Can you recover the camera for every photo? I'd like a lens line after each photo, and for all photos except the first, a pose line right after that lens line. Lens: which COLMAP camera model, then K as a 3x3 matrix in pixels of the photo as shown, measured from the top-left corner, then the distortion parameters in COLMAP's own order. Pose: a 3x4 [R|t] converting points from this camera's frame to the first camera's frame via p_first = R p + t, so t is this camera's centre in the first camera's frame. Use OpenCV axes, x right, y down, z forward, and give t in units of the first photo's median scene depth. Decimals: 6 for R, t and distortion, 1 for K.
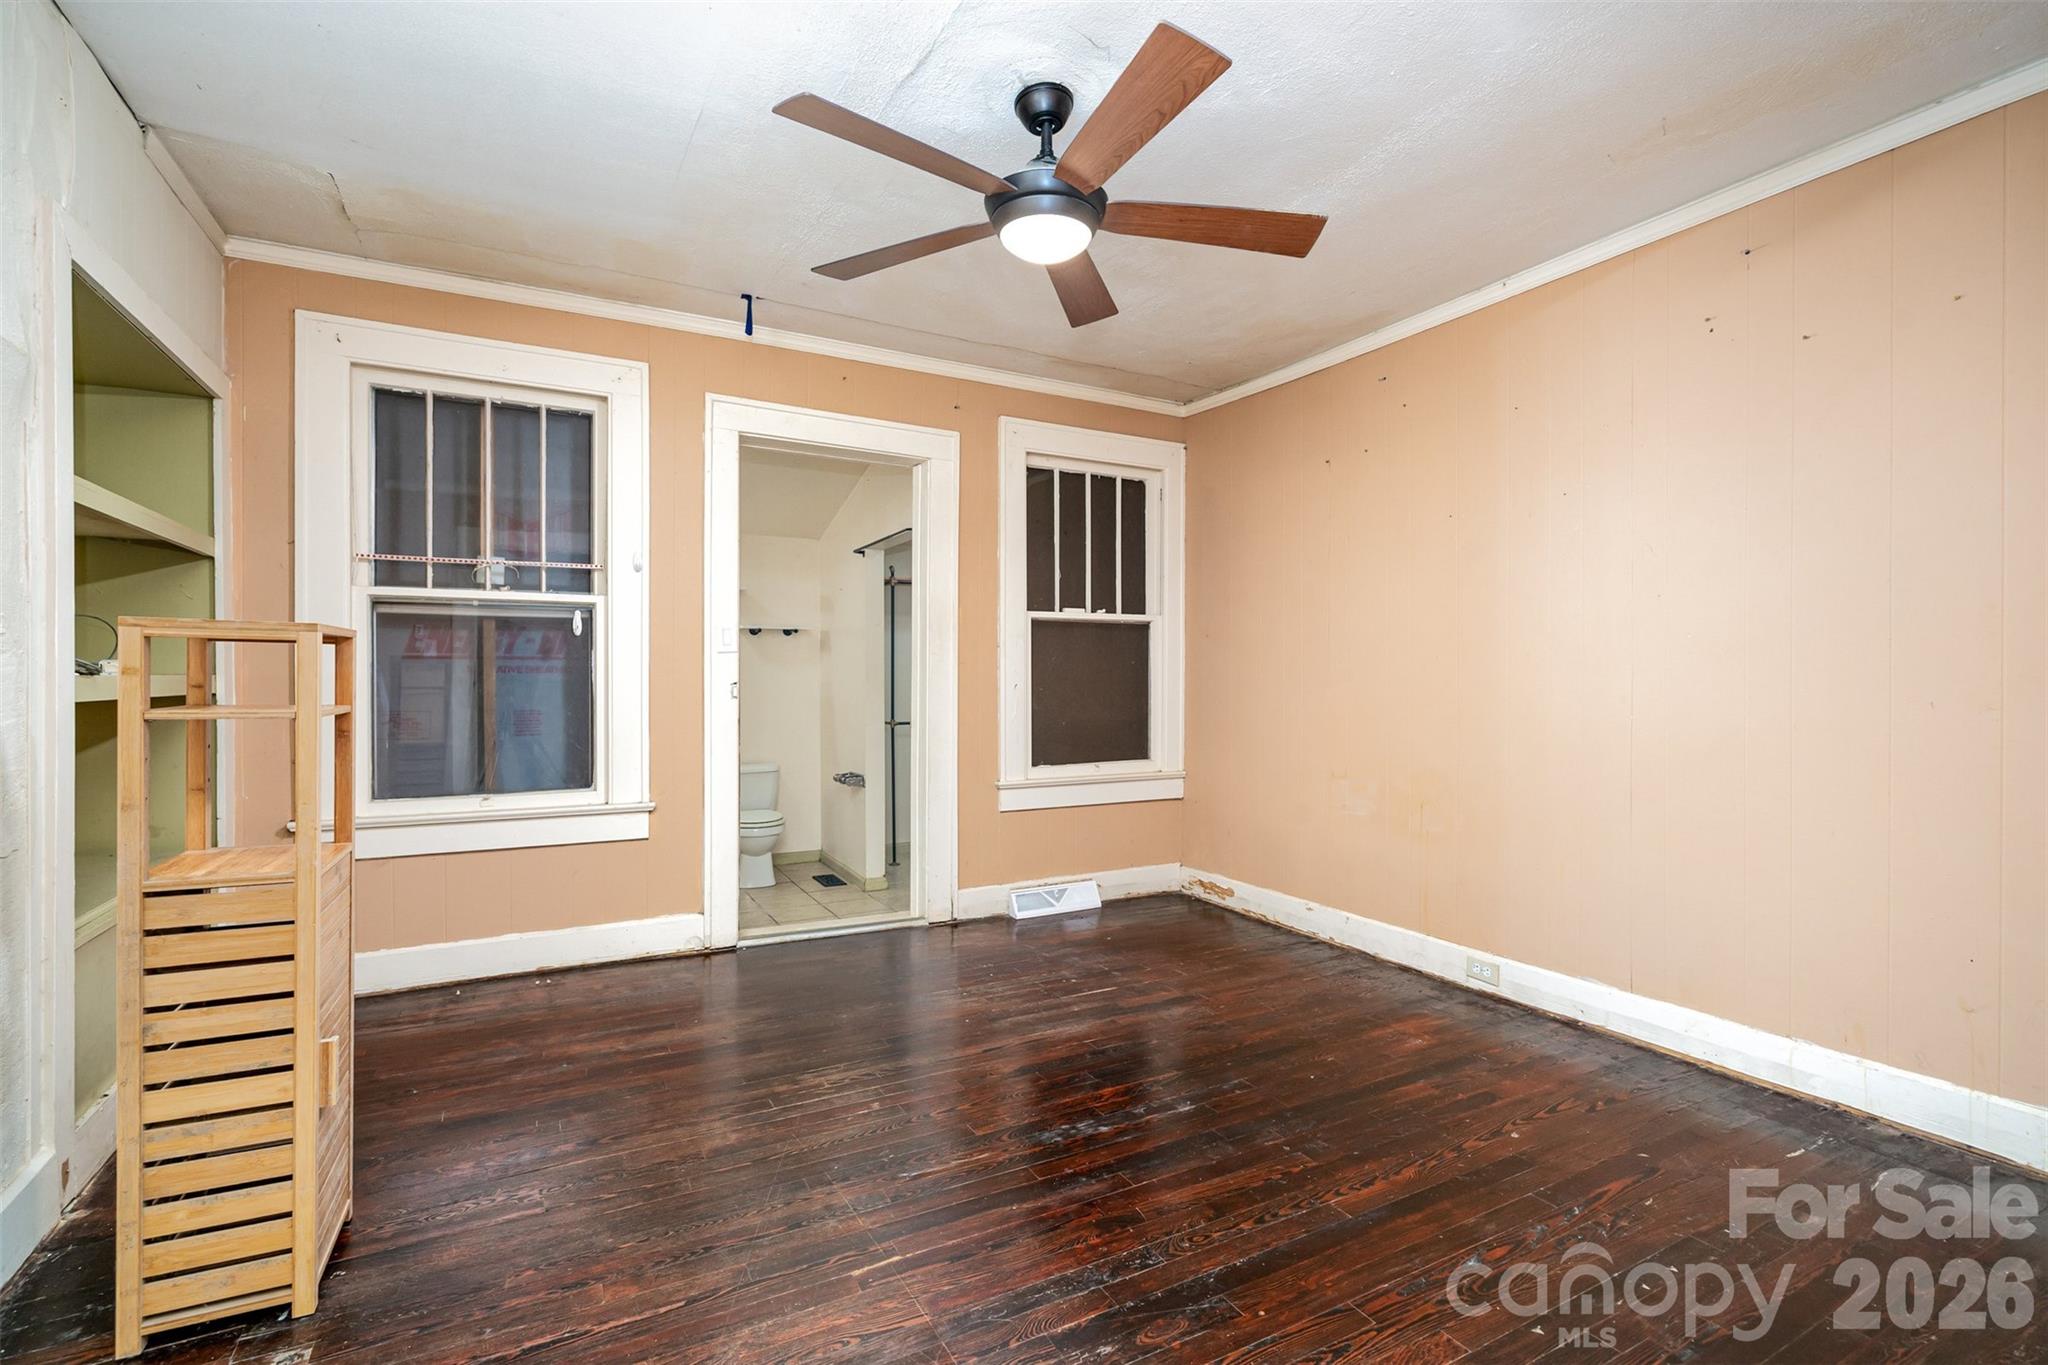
lens RADIAL K [[926.7, 0, 1025.2], [0, 926.7, 684.2], [0, 0, 1]] dist [-0.007751, 0.002432]
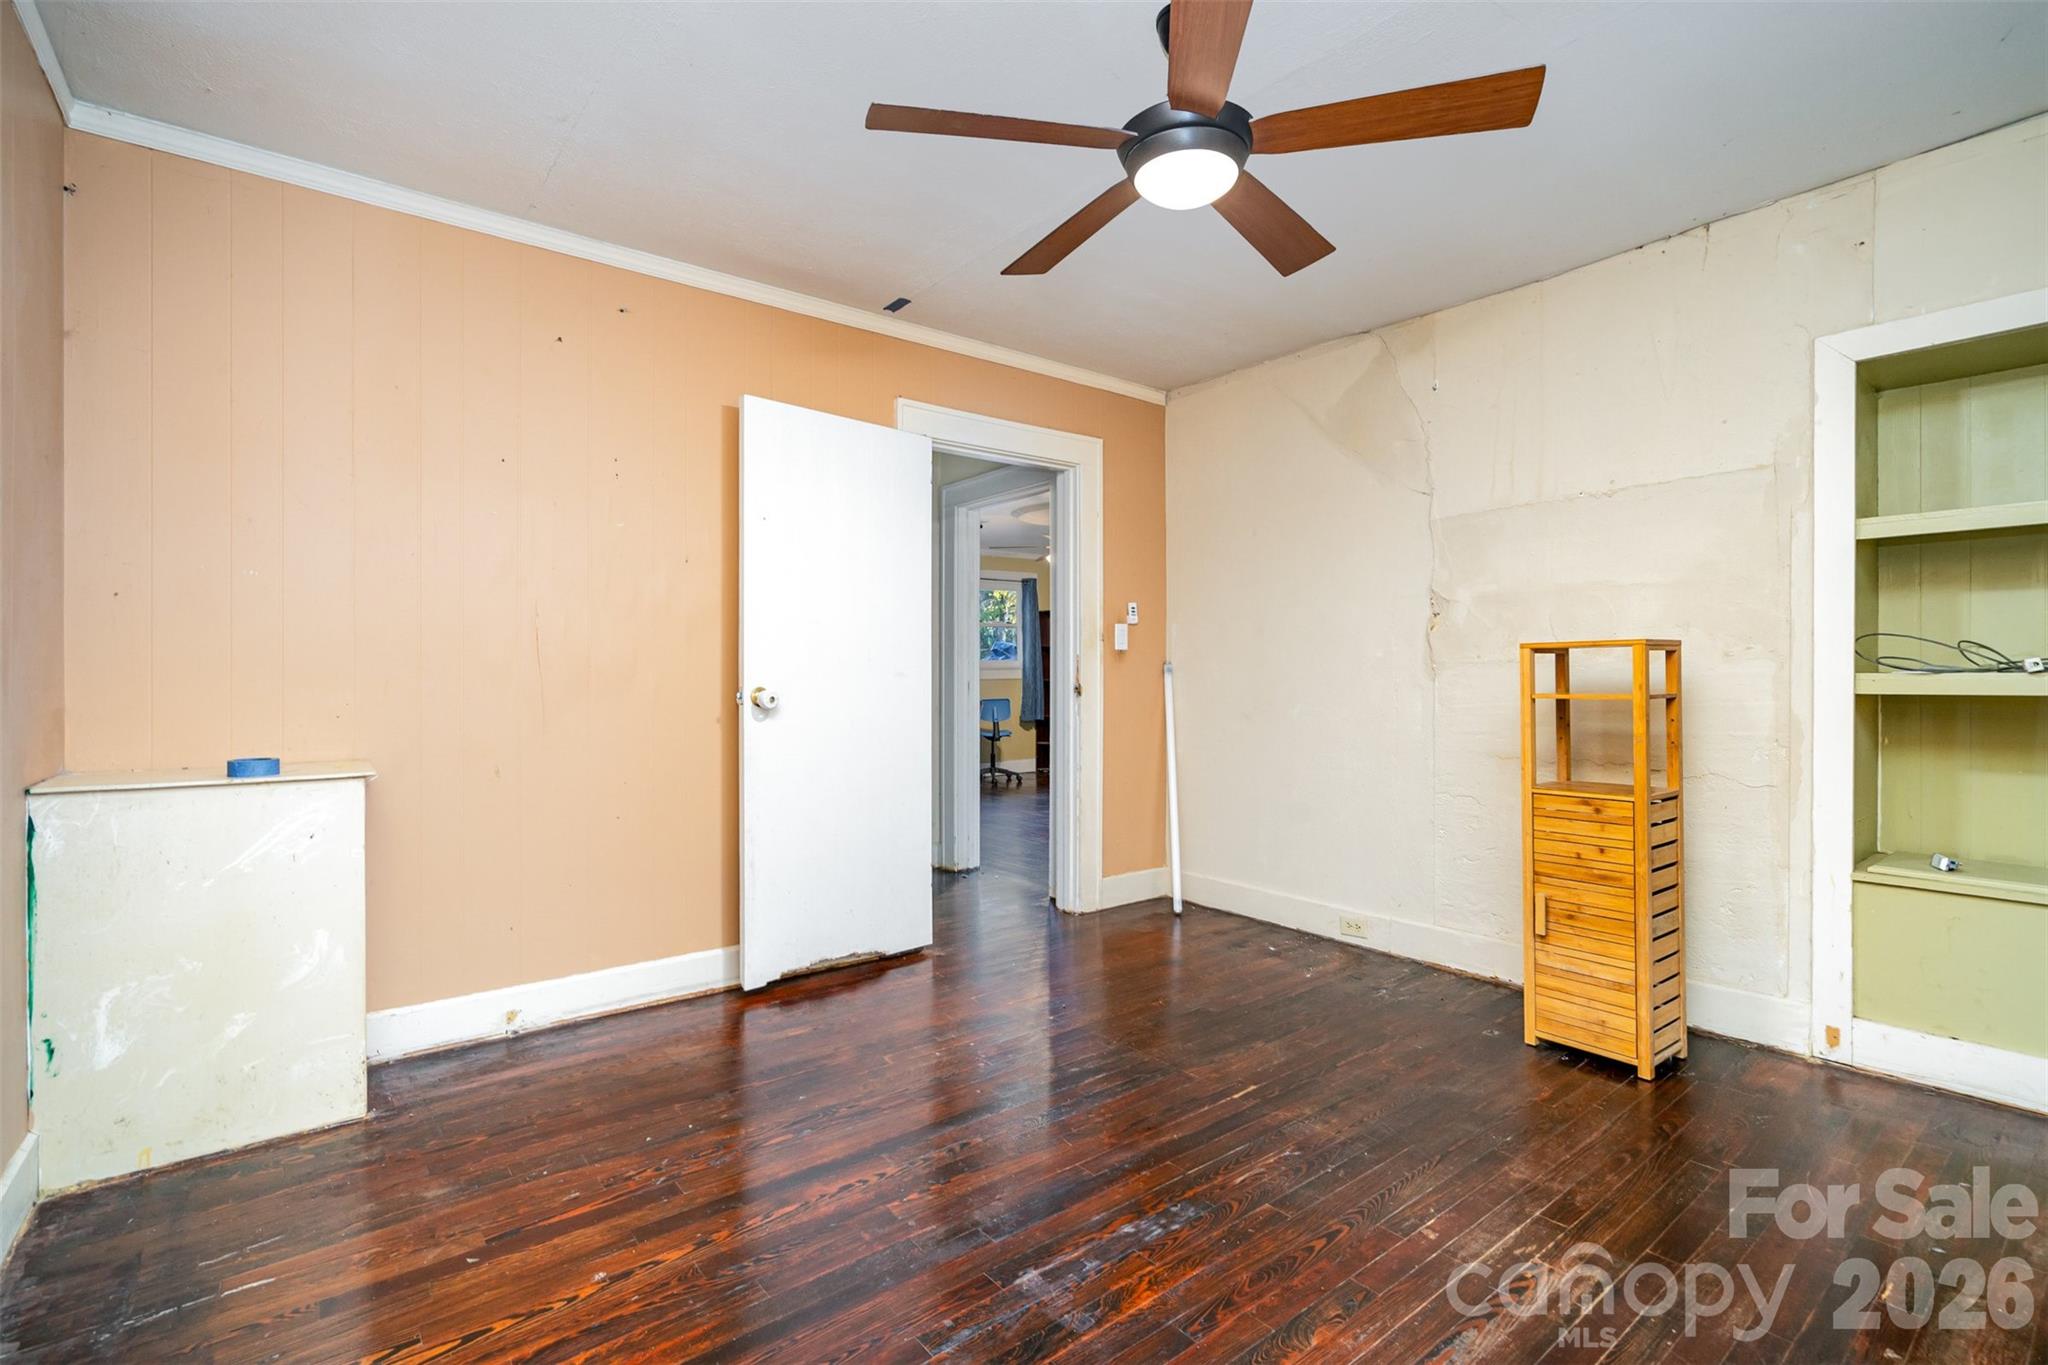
lens RADIAL K [[926.7, 0, 1026.2], [0, 926.7, 675.1], [0, 0, 1]] dist [-0.007751, 0.002432]
pose [[-0.985096, -0.000607, -0.172002, 0.338847], [-0.001000, 0.999997, 0.002200, -0.006571], [0.172000, 0.002340, -0.985094, 1.931533]]
